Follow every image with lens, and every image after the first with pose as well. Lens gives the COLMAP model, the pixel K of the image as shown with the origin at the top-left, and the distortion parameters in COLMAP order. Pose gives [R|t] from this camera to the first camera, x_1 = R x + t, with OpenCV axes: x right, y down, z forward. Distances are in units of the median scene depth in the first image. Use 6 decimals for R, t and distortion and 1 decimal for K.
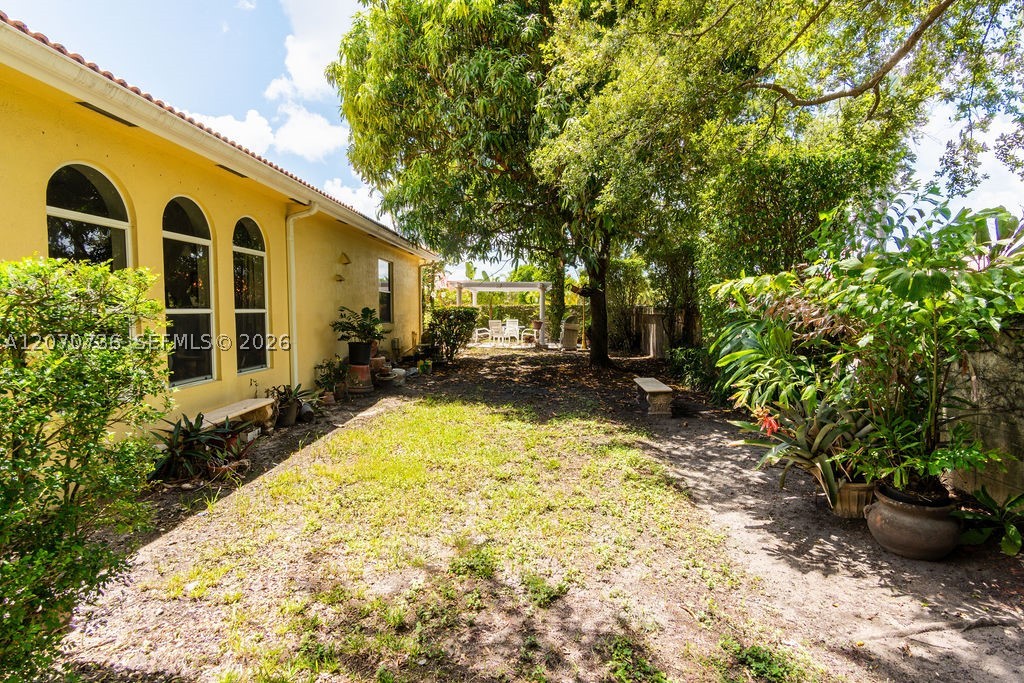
lens RADIAL K [[546.6, 0, 512.2], [0, 546.6, 338.4], [0, 0, 1]] dist [0.005273, 0.003989]
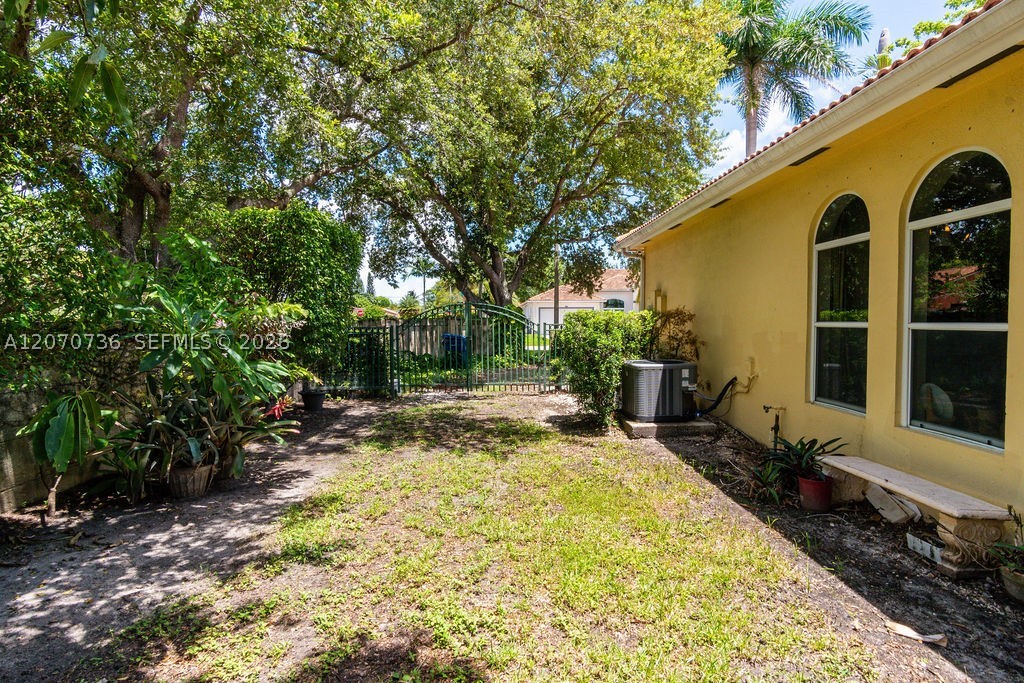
lens RADIAL K [[546.6, 0, 511.7], [0, 546.6, 339.3], [0, 0, 1]] dist [0.005273, 0.003989]
pose [[-0.998933, 0.008975, -0.045302, -0.029769], [0.004040, 0.994158, 0.107860, -0.120353], [0.046005, 0.107562, -0.993133, 1.835287]]
